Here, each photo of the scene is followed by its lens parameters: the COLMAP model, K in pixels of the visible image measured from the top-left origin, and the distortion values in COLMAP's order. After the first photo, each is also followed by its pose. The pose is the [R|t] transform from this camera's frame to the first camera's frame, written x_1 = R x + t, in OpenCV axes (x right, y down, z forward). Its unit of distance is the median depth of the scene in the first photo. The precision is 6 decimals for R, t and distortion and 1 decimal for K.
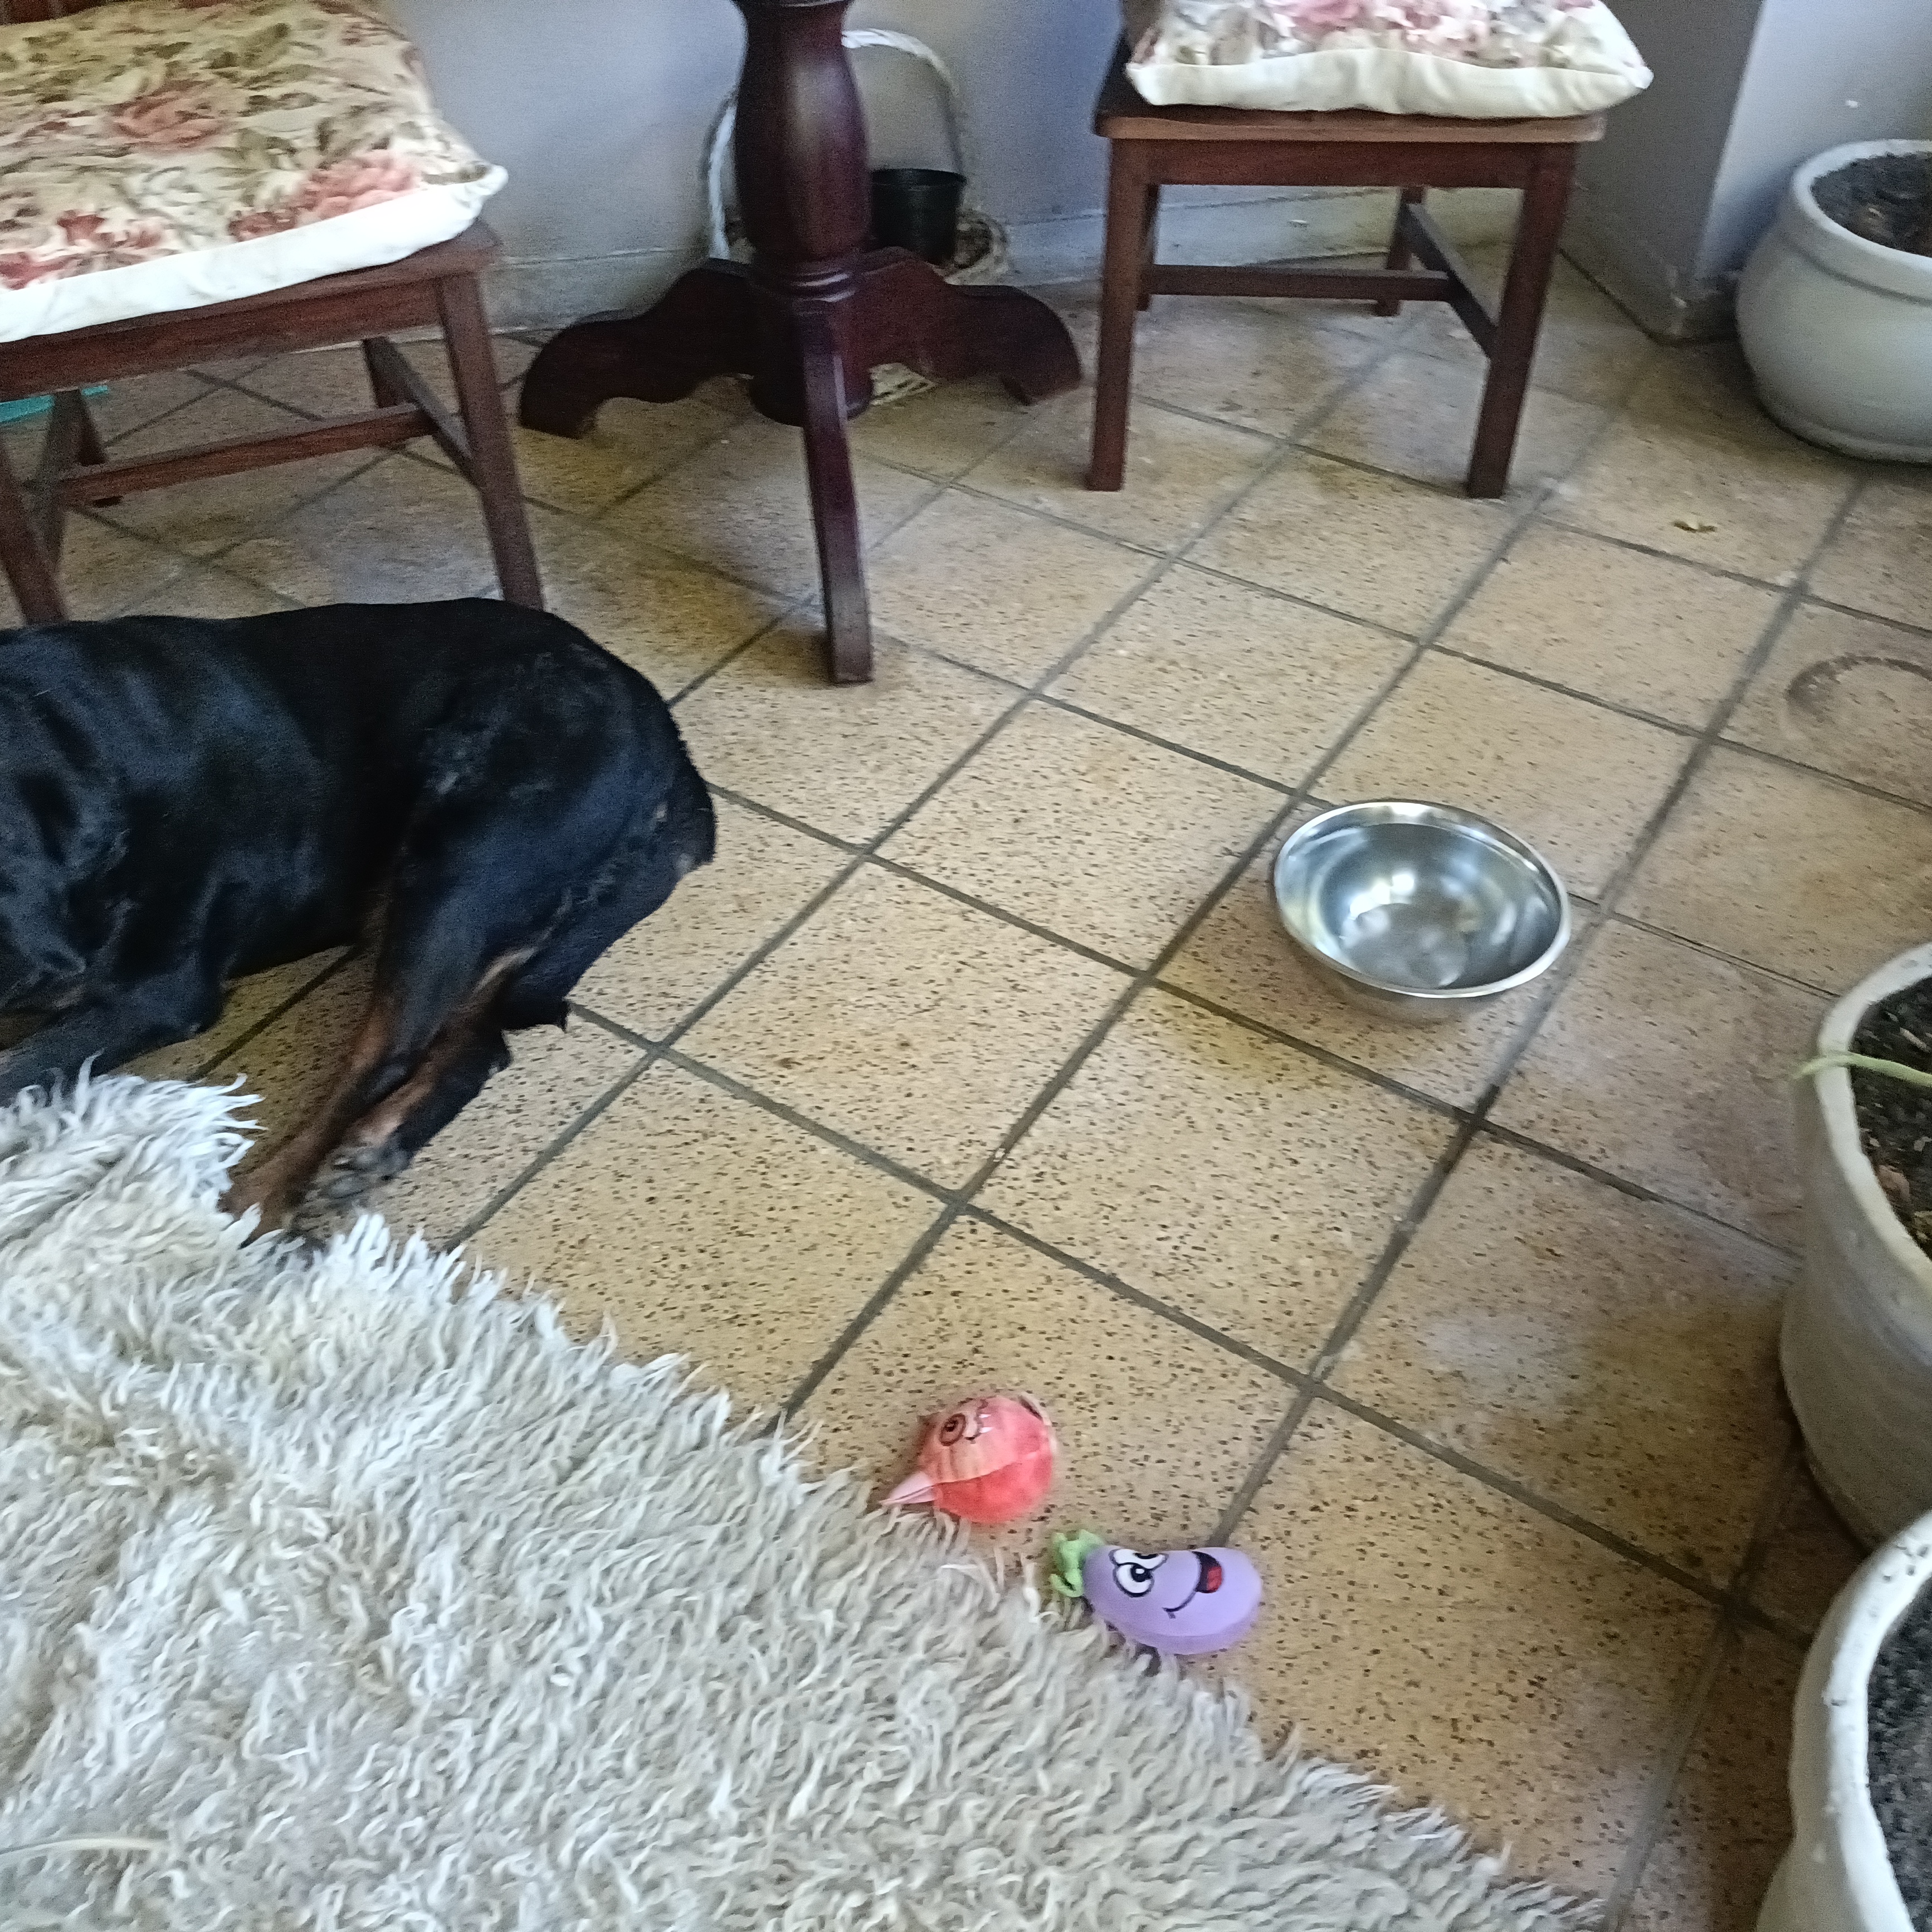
lens RADIAL K [[1911.5, 0, 966.9], [0, 1911.5, 979.3], [0, 0, 1]] dist [0.044087, -0.047913]
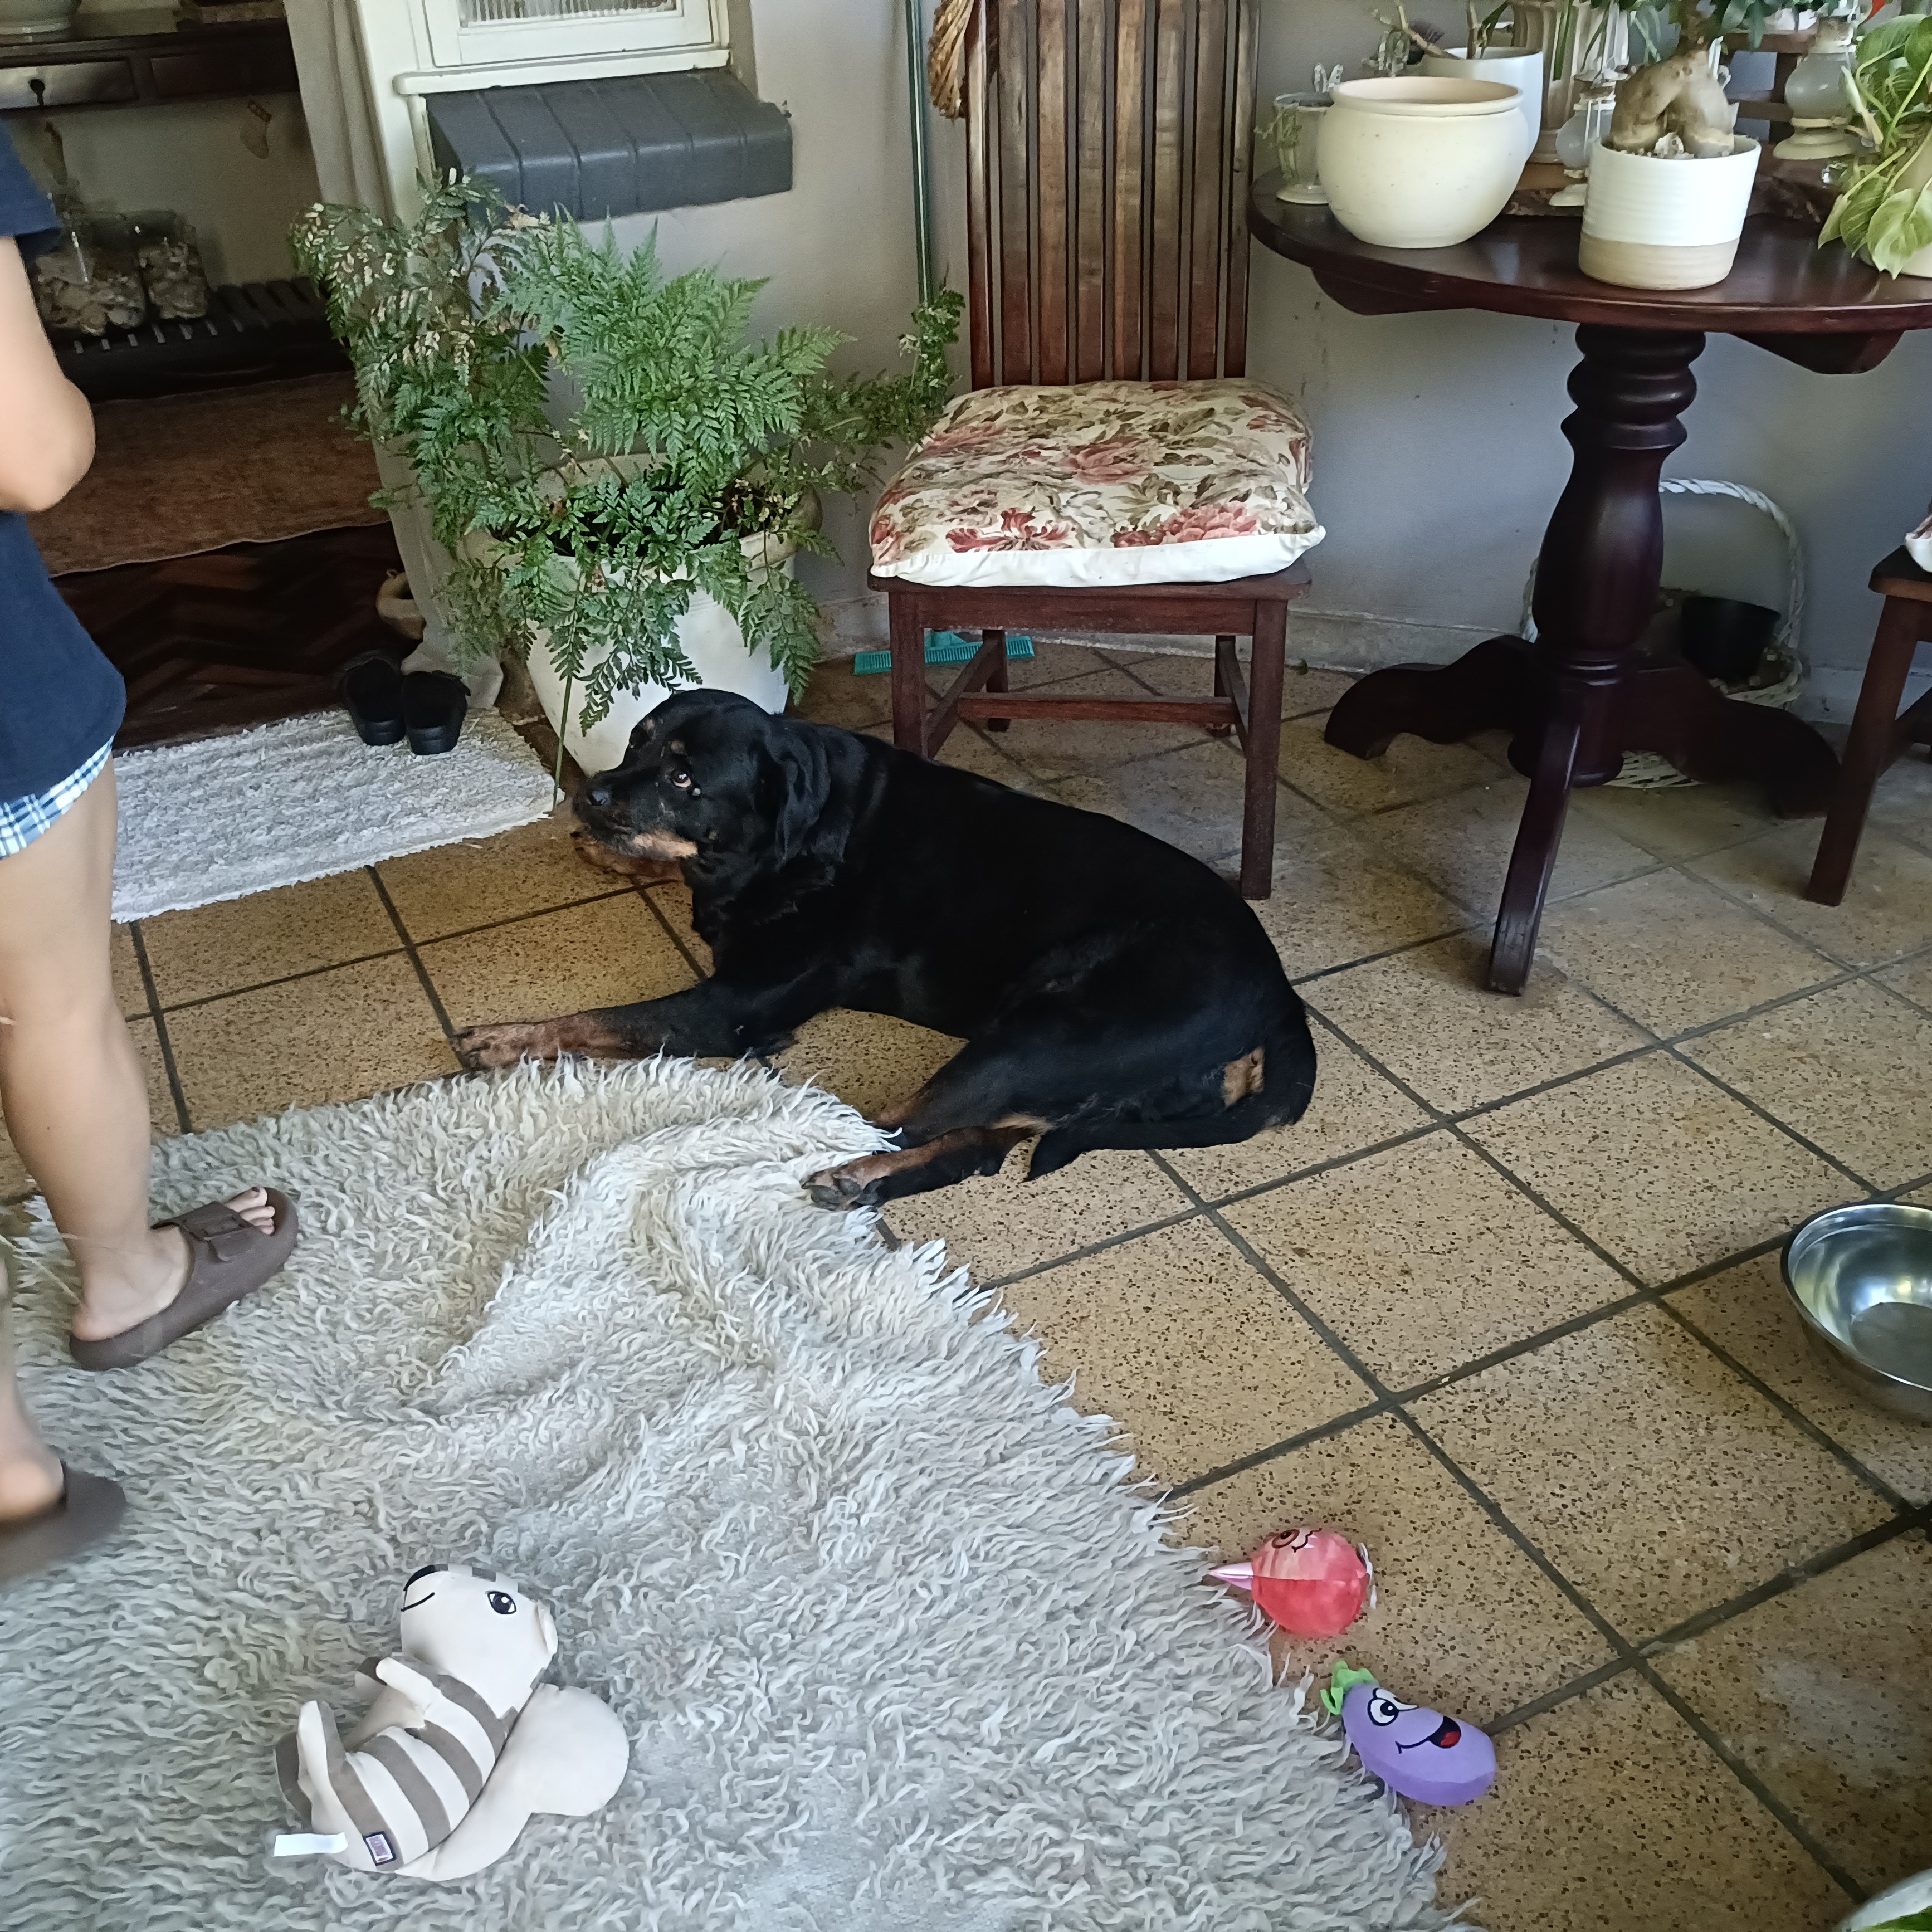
lens RADIAL K [[1911.5, 0, 966.9], [0, 1911.5, 979.3], [0, 0, 1]] dist [0.044087, -0.047913]
pose [[0.862228, 0.254782, -0.437777, 0.191219], [-0.334567, 0.935382, -0.114566, 0.086617], [0.380300, 0.245248, 0.891754, -0.157385]]
